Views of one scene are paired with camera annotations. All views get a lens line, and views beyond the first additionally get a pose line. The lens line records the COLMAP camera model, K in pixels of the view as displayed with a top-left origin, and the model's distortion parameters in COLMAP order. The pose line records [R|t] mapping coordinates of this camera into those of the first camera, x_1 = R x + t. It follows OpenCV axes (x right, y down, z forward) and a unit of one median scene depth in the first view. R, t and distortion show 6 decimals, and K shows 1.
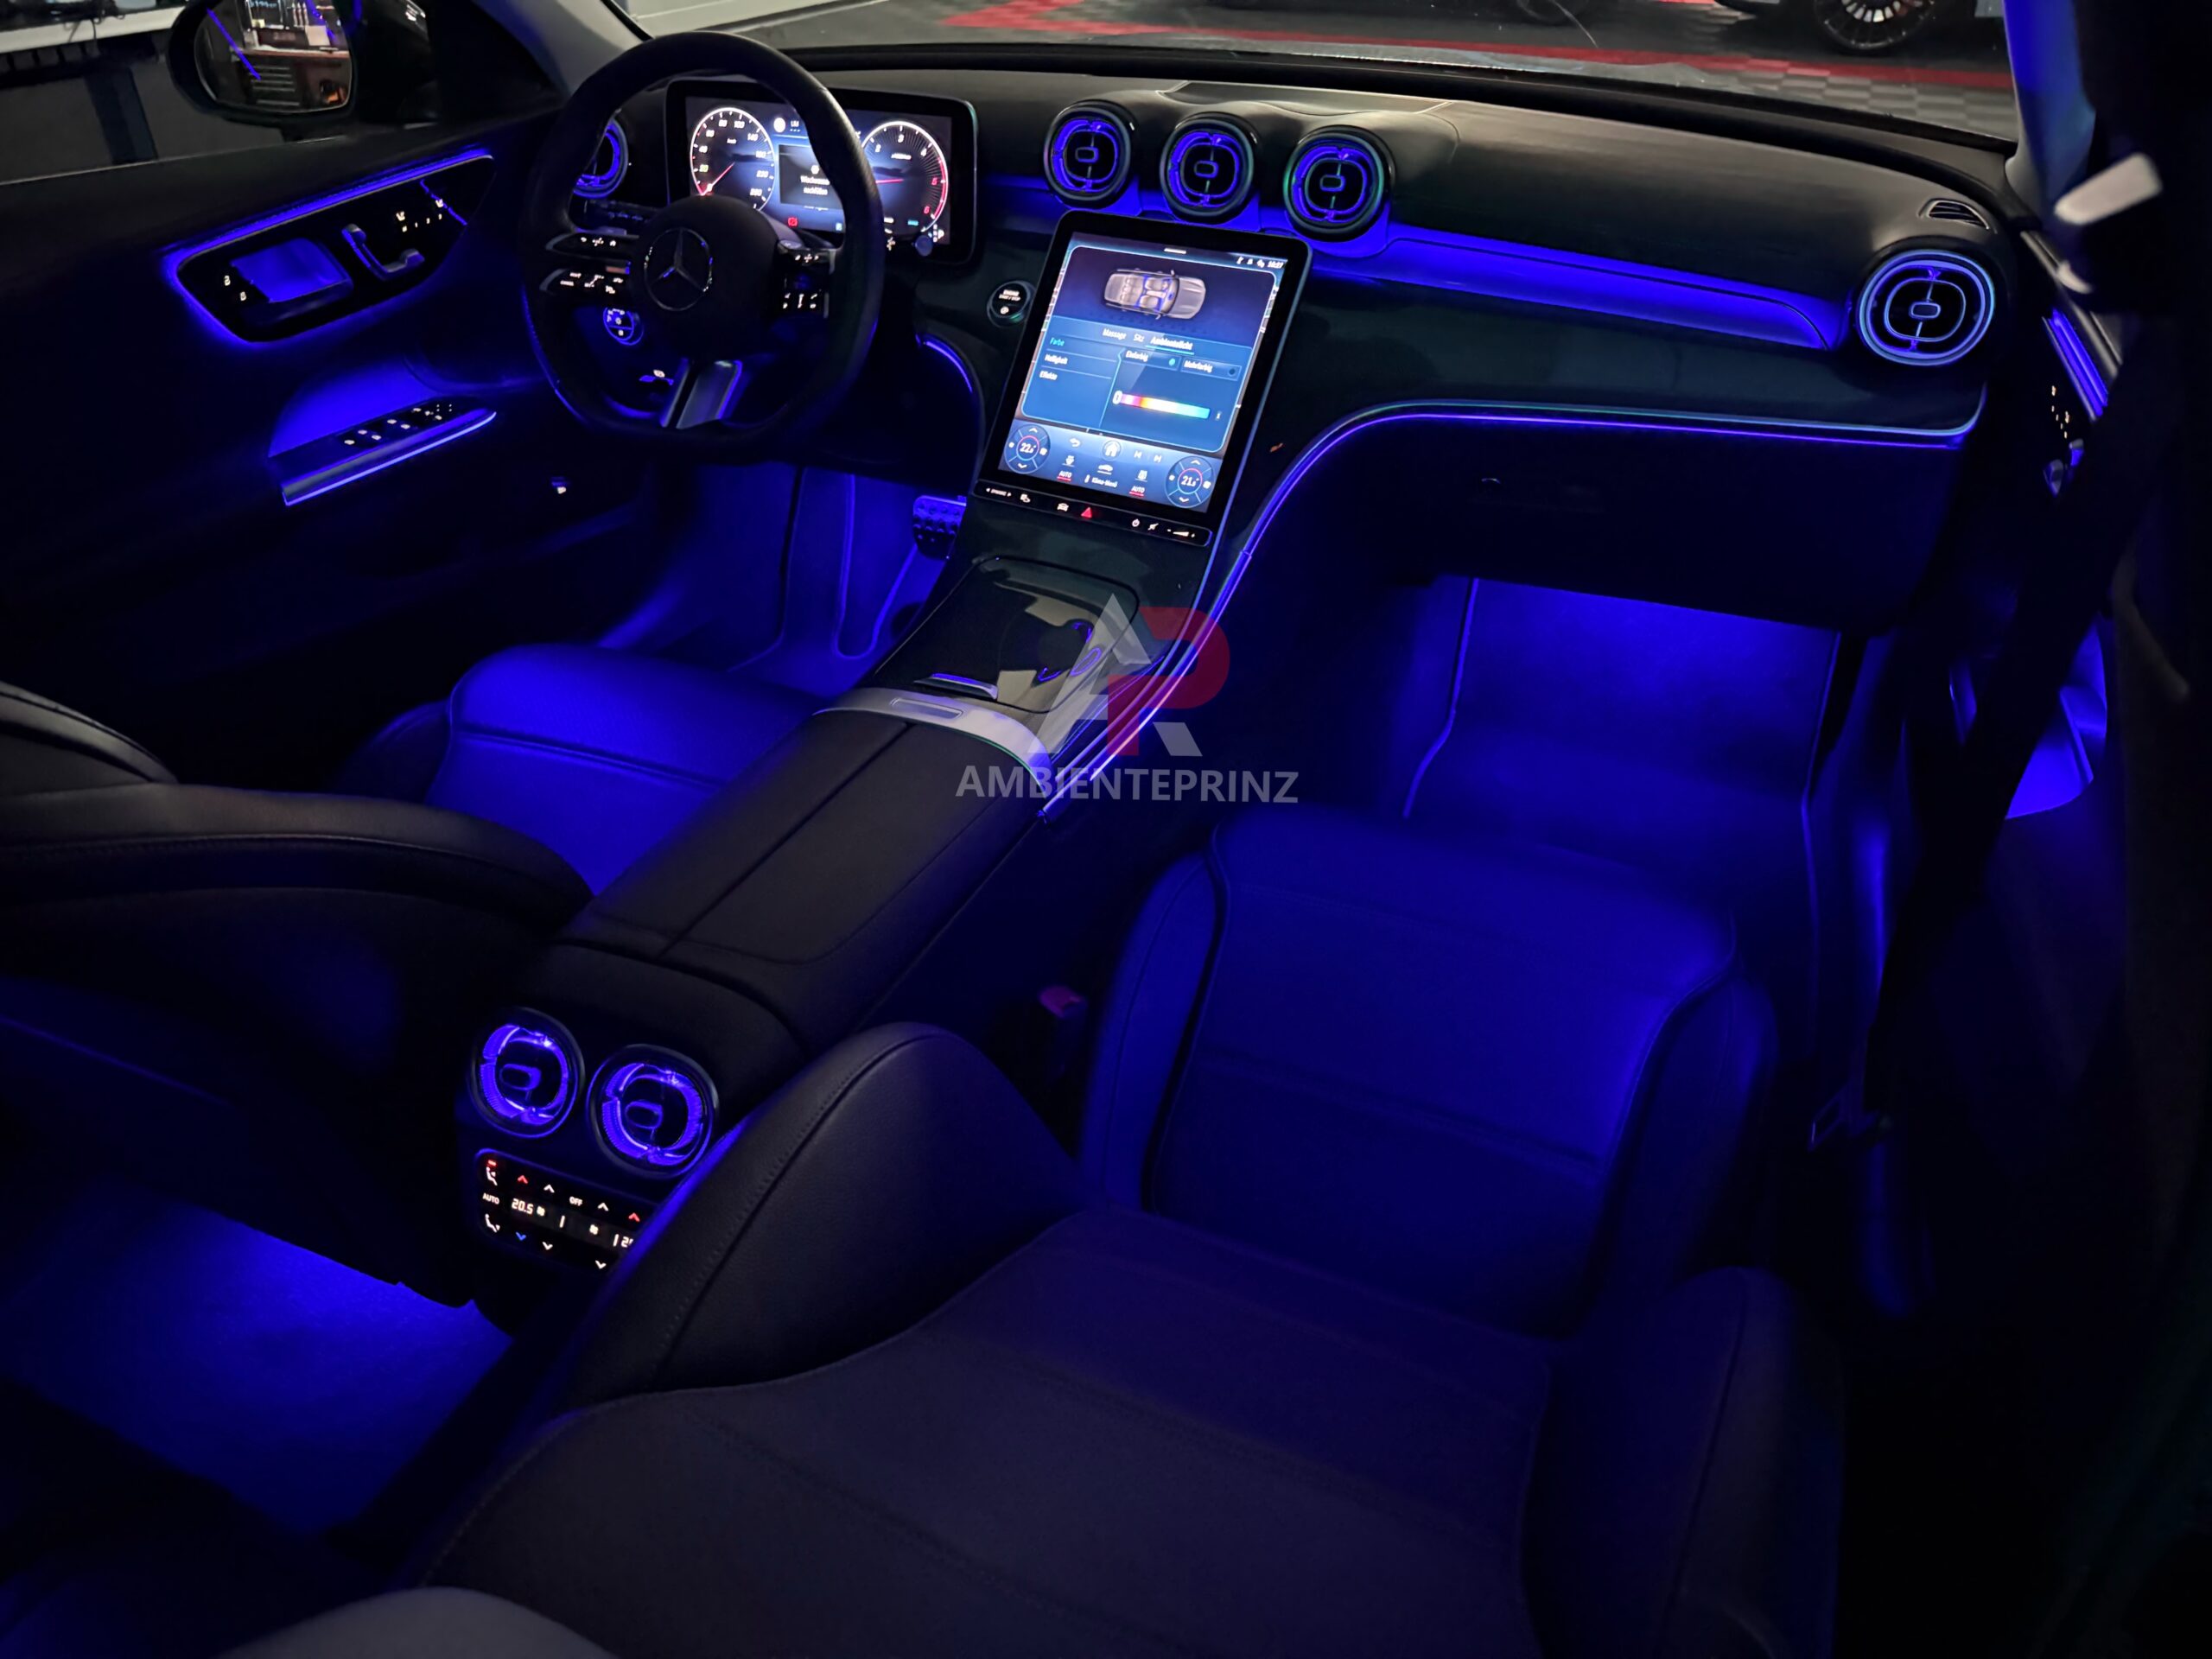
lens RADIAL K [[1567.6, 0, 1117.8], [0, 1567.6, 839.3], [0, 0, 1]] dist [0.075045, -0.108067]
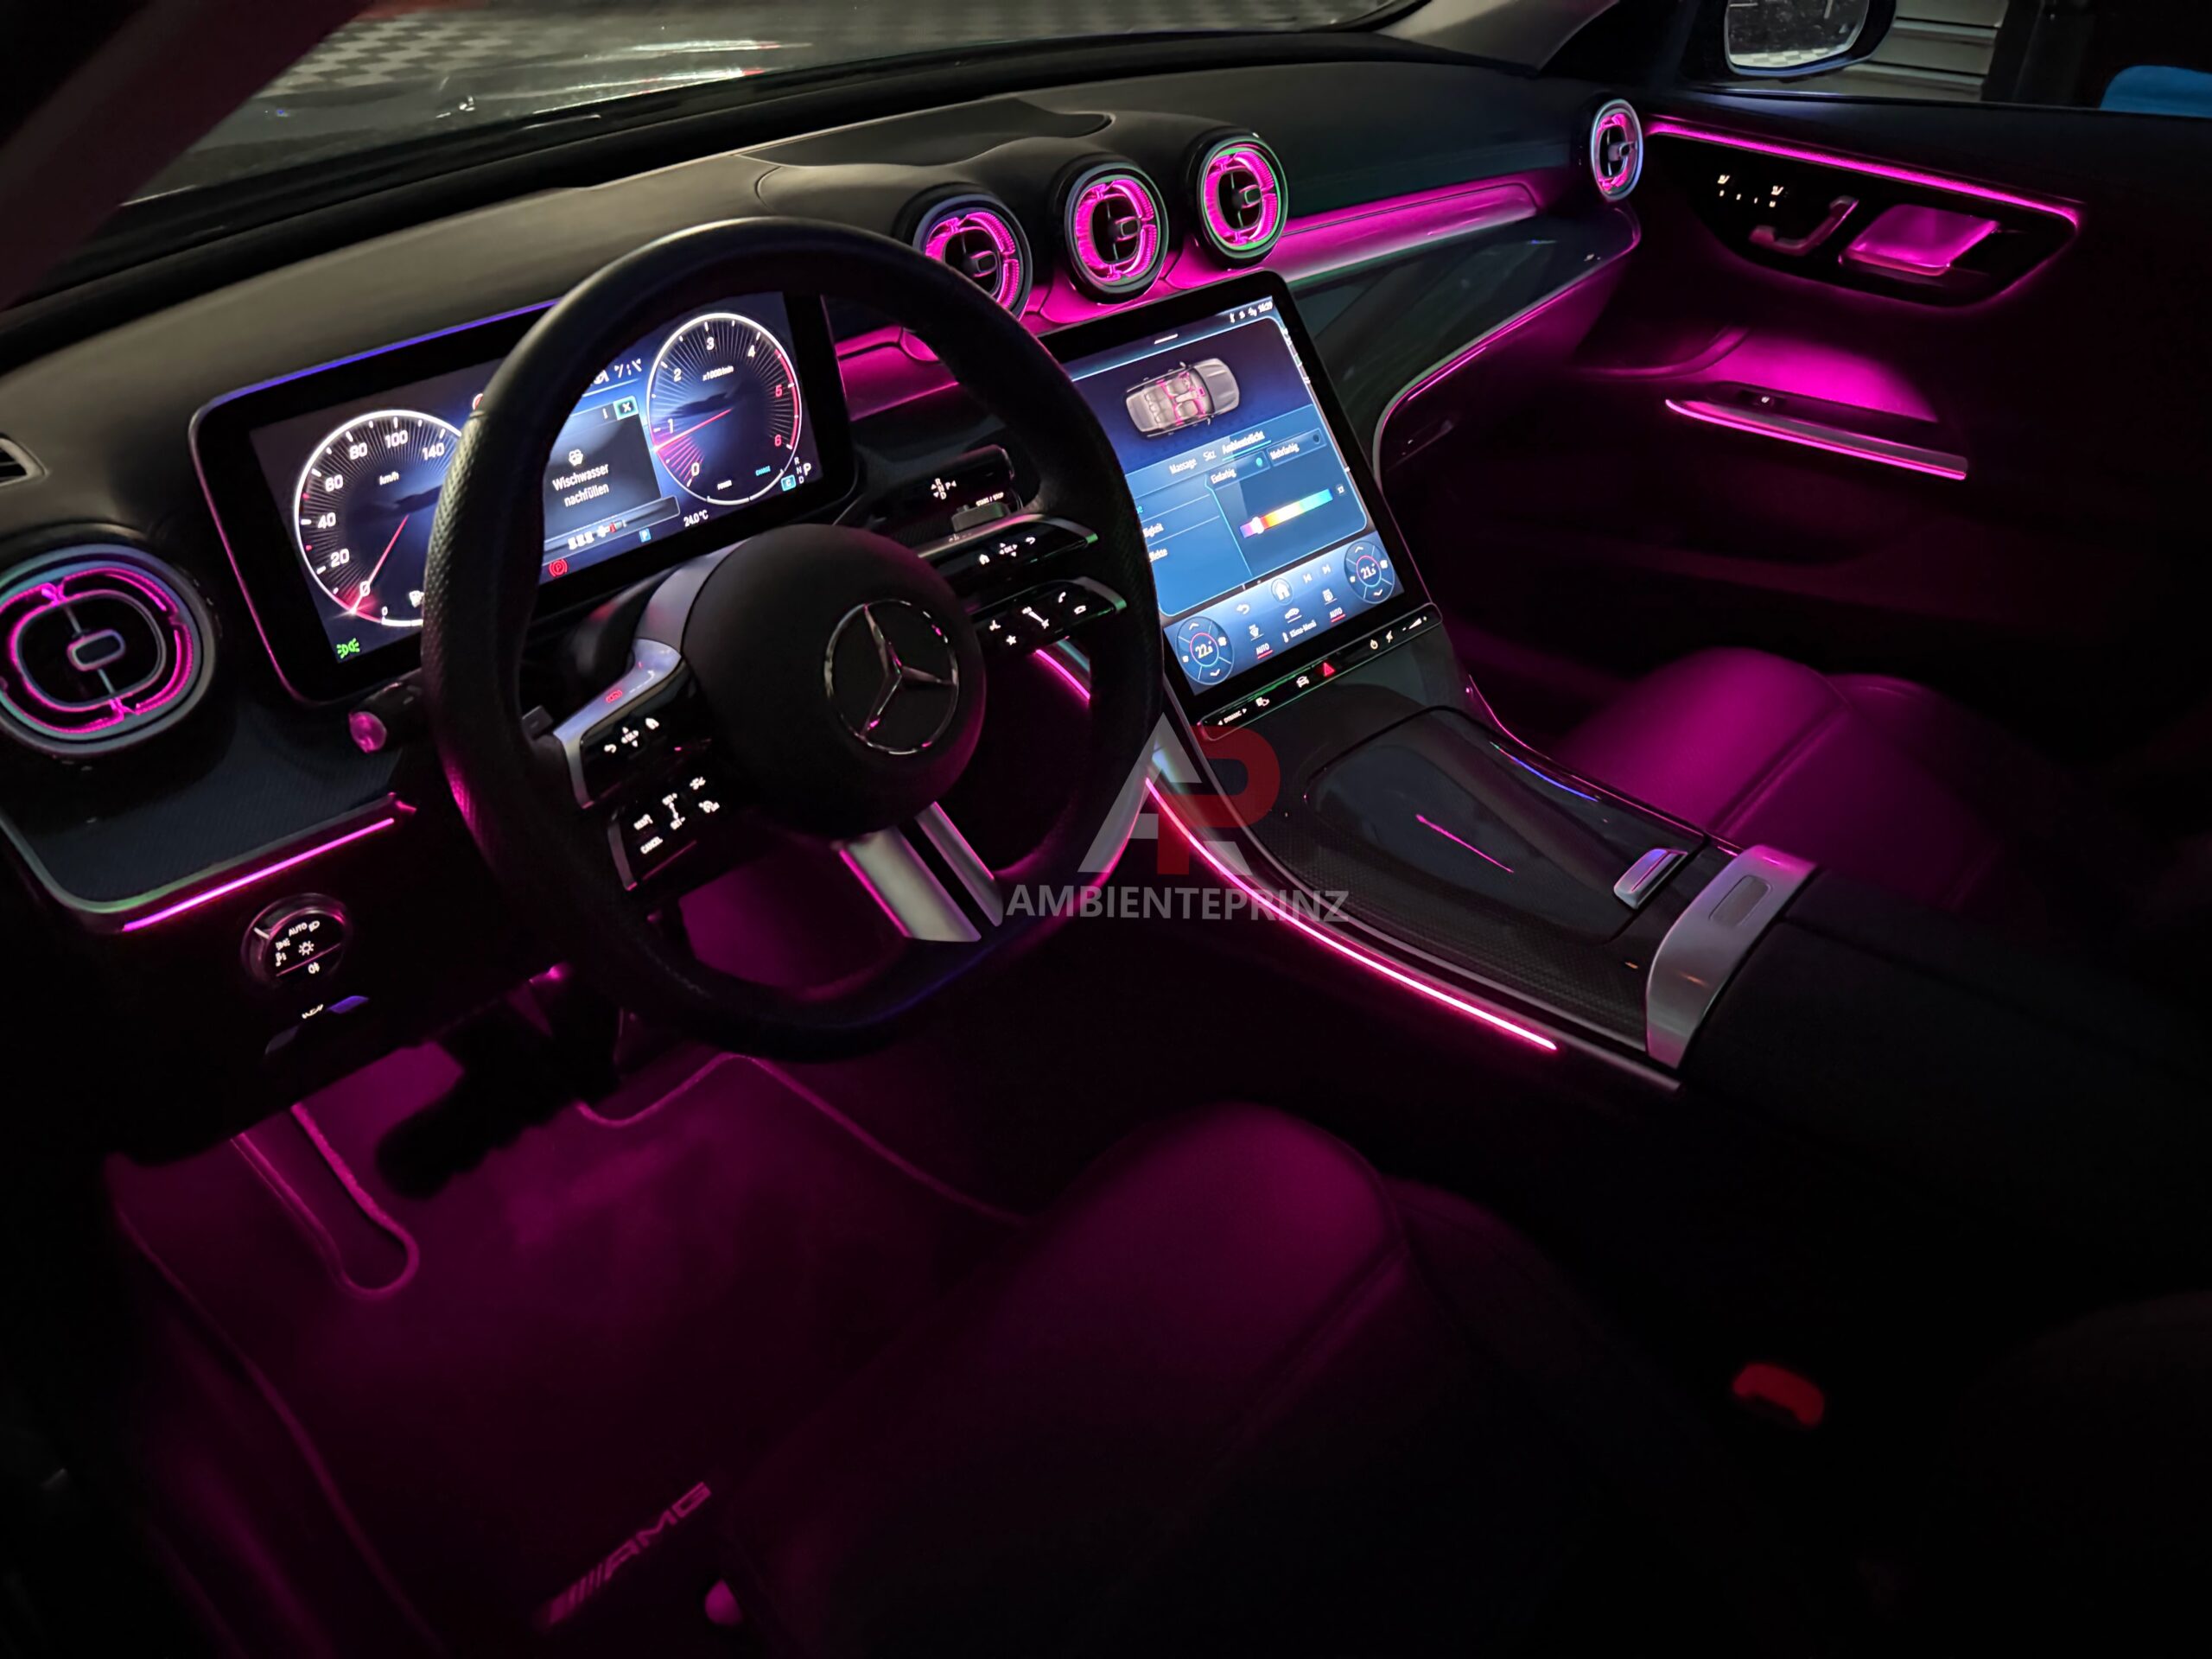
lens RADIAL K [[1527.6, 0, 1104.4], [0, 1527.6, 839.5], [0, 0, 1]] dist [0.157726, -0.270786]
pose [[0.310016, -0.556130, 0.771109, -0.671893], [0.536531, 0.771914, 0.341003, -0.451448], [-0.784872, 0.308008, 0.537687, 0.691699]]
